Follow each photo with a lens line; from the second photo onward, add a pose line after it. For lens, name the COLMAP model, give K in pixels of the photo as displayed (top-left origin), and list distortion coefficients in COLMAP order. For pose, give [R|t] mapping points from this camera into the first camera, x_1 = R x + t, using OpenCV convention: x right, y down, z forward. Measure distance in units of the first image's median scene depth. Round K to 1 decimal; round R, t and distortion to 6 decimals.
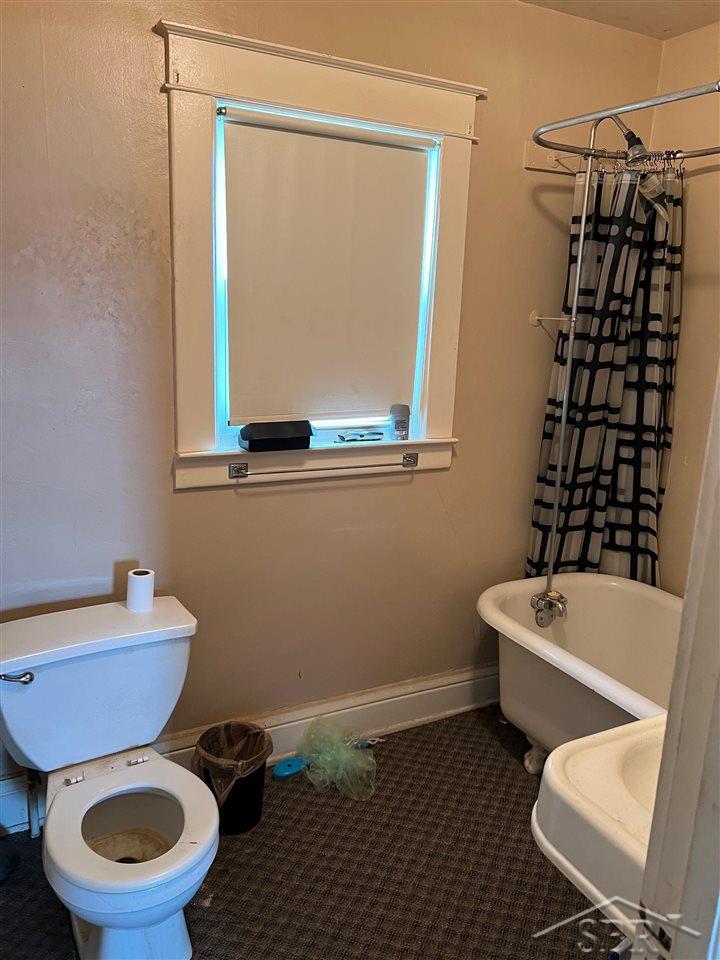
lens RADIAL K [[722.7, 0, 349.7], [0, 722.7, 480.7], [0, 0, 1]] dist [0.042167, -0.053025]
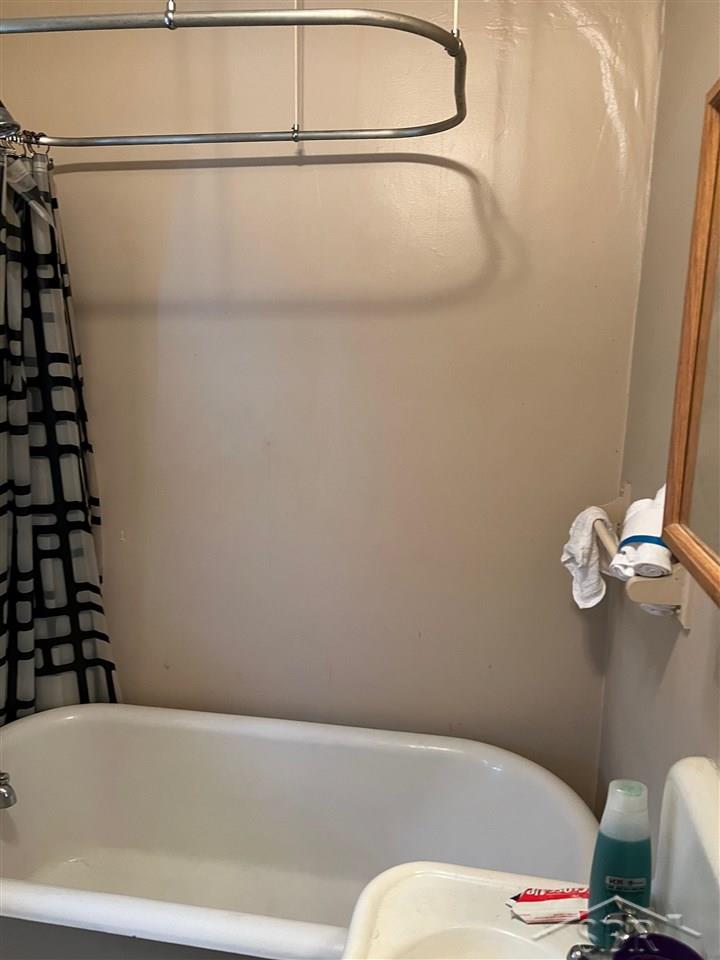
lens RADIAL K [[722.7, 0, 349.7], [0, 722.7, 480.7], [0, 0, 1]] dist [0.042167, -0.053025]
pose [[0.602431, -0.164846, 0.780962, 0.006208], [0.196496, 0.978957, 0.055063, -0.081904], [-0.773606, 0.120284, 0.622146, 0.316521]]
